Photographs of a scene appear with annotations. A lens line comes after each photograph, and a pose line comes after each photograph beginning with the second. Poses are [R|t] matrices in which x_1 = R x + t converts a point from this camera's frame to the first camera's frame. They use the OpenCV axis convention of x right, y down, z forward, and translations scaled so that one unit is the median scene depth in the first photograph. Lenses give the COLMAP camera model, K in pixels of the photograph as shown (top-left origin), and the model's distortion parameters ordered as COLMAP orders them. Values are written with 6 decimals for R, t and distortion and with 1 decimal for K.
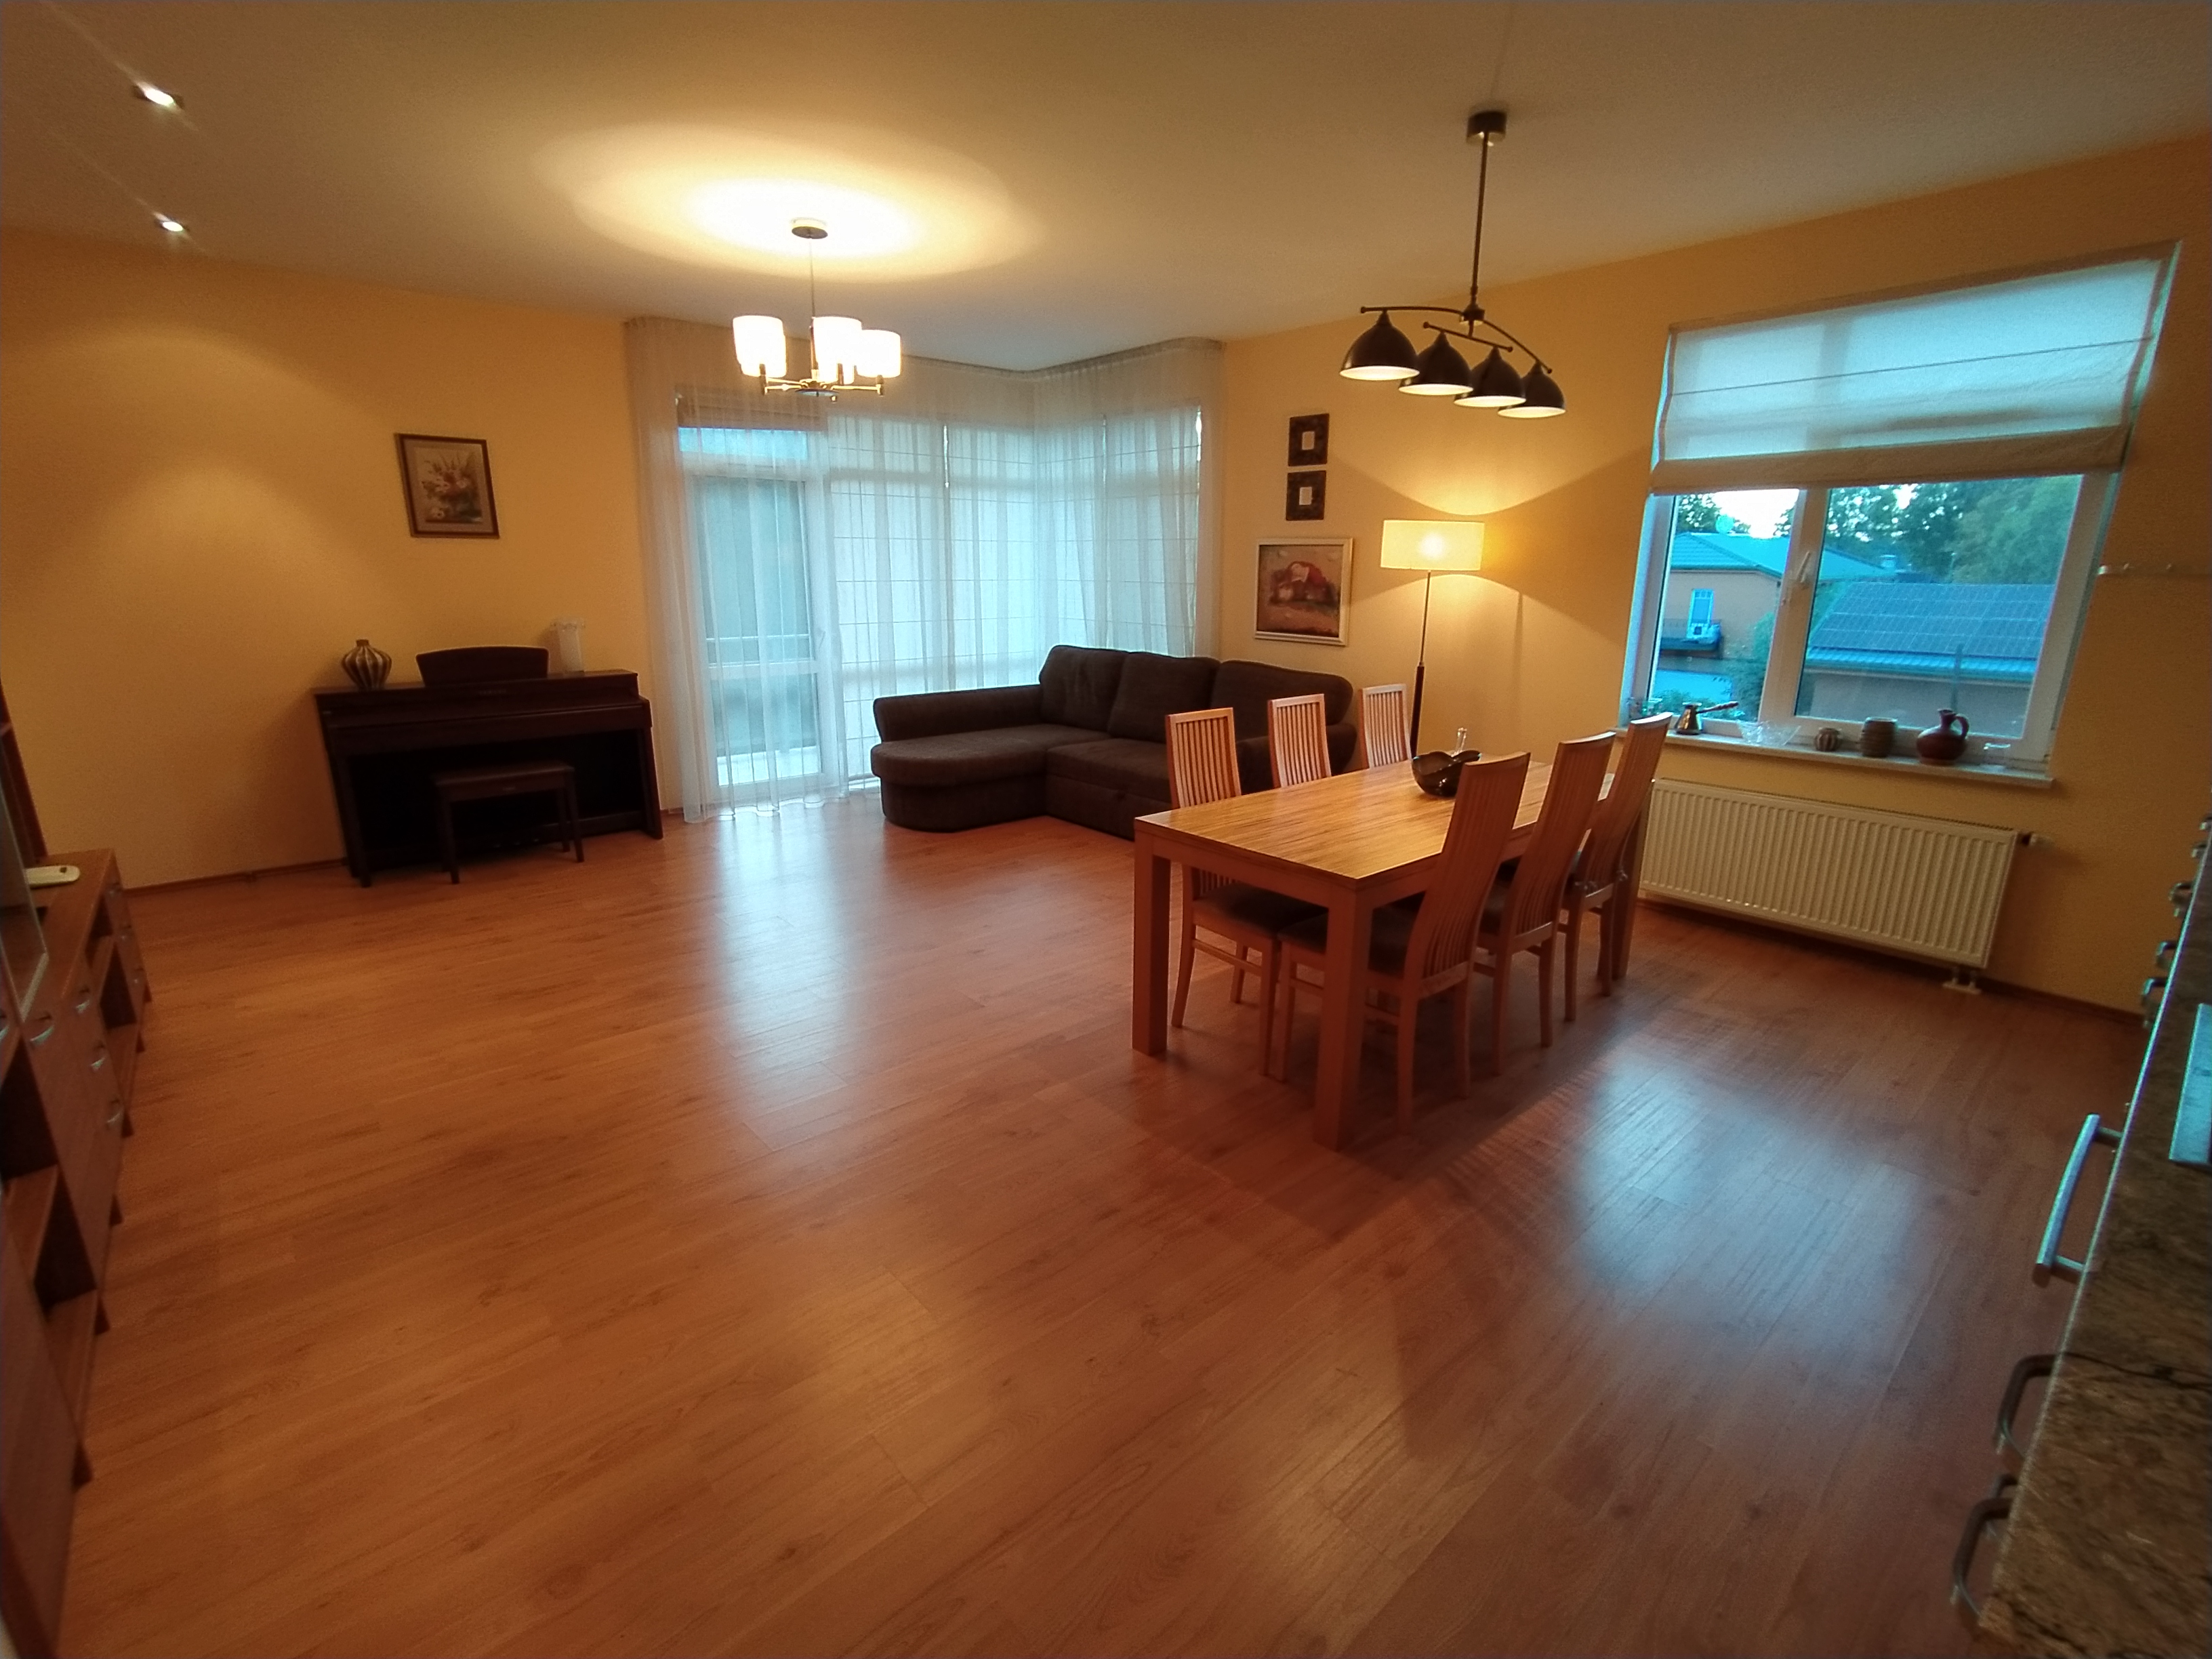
lens RADIAL K [[1004.6, 0, 1103.8], [0, 1004.6, 827.7], [0, 0, 1]] dist [-0.012477, 0.001168]
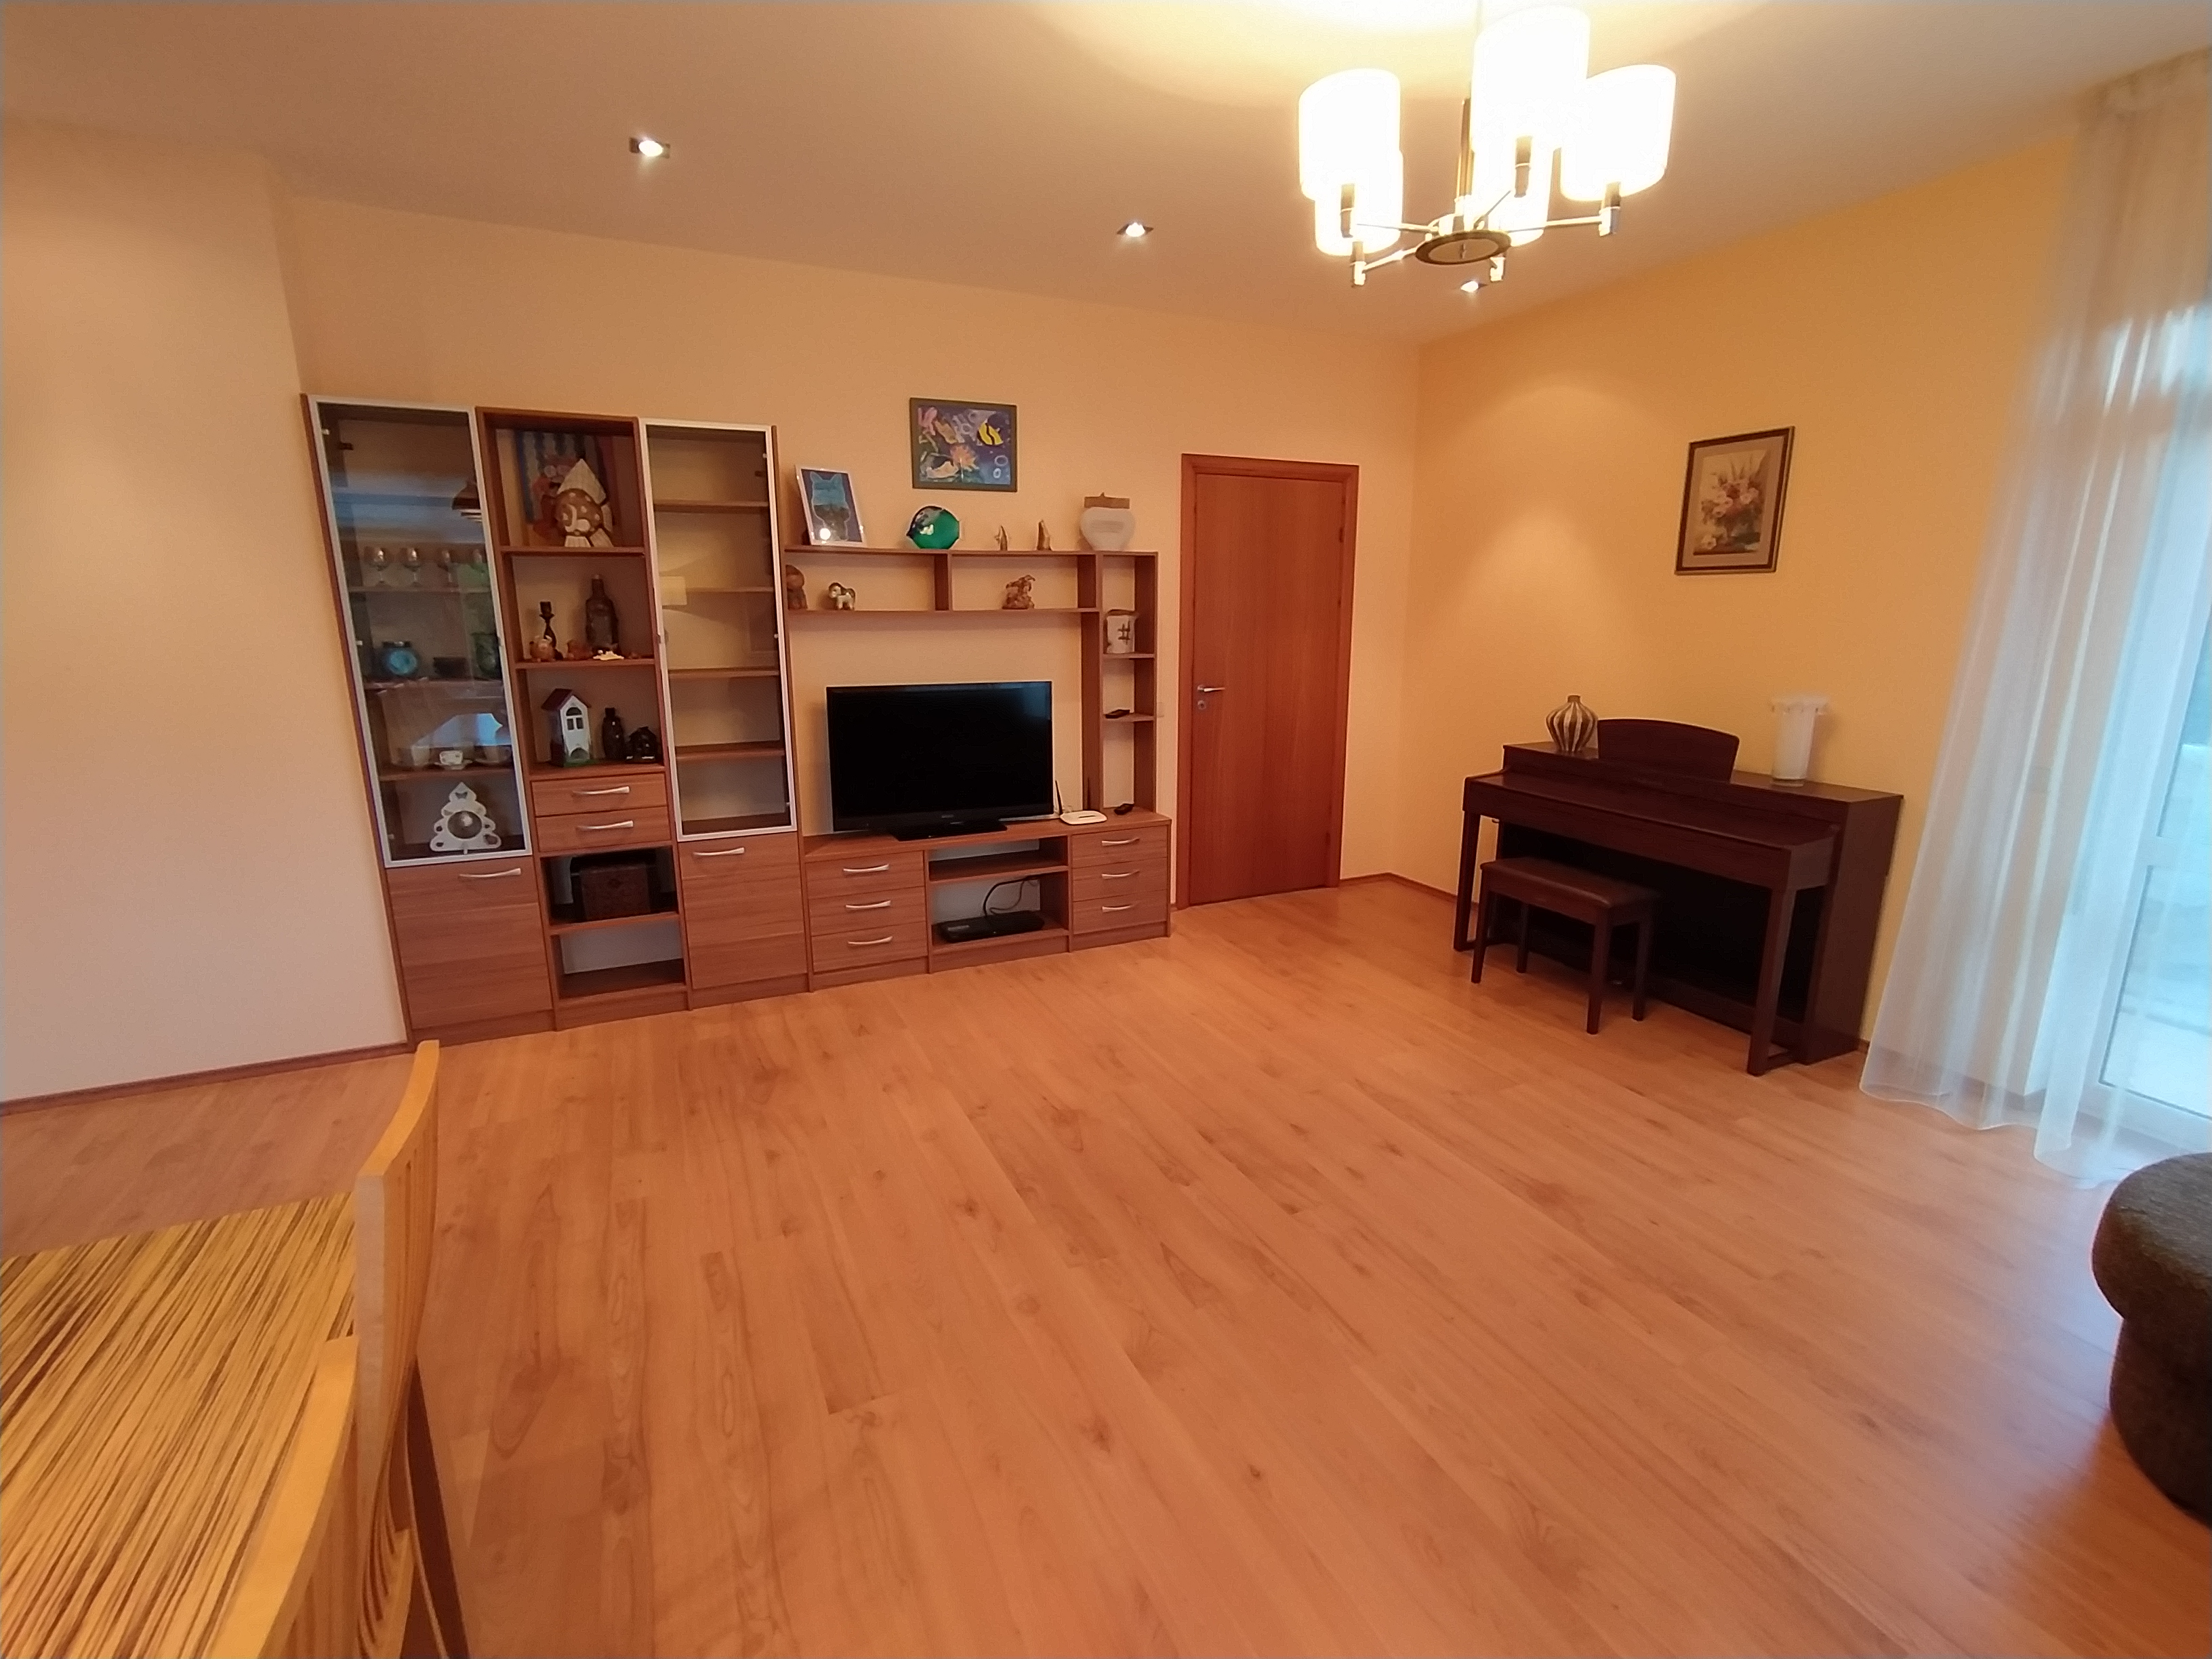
lens RADIAL K [[1004.6, 0, 1105.9], [0, 1004.6, 824.0], [0, 0, 1]] dist [-0.012477, 0.001168]
pose [[-0.274928, 0.202047, -0.939996, 0.246375], [-0.242315, 0.931550, 0.271104, -0.261804], [0.930429, 0.302309, -0.207150, 0.987323]]
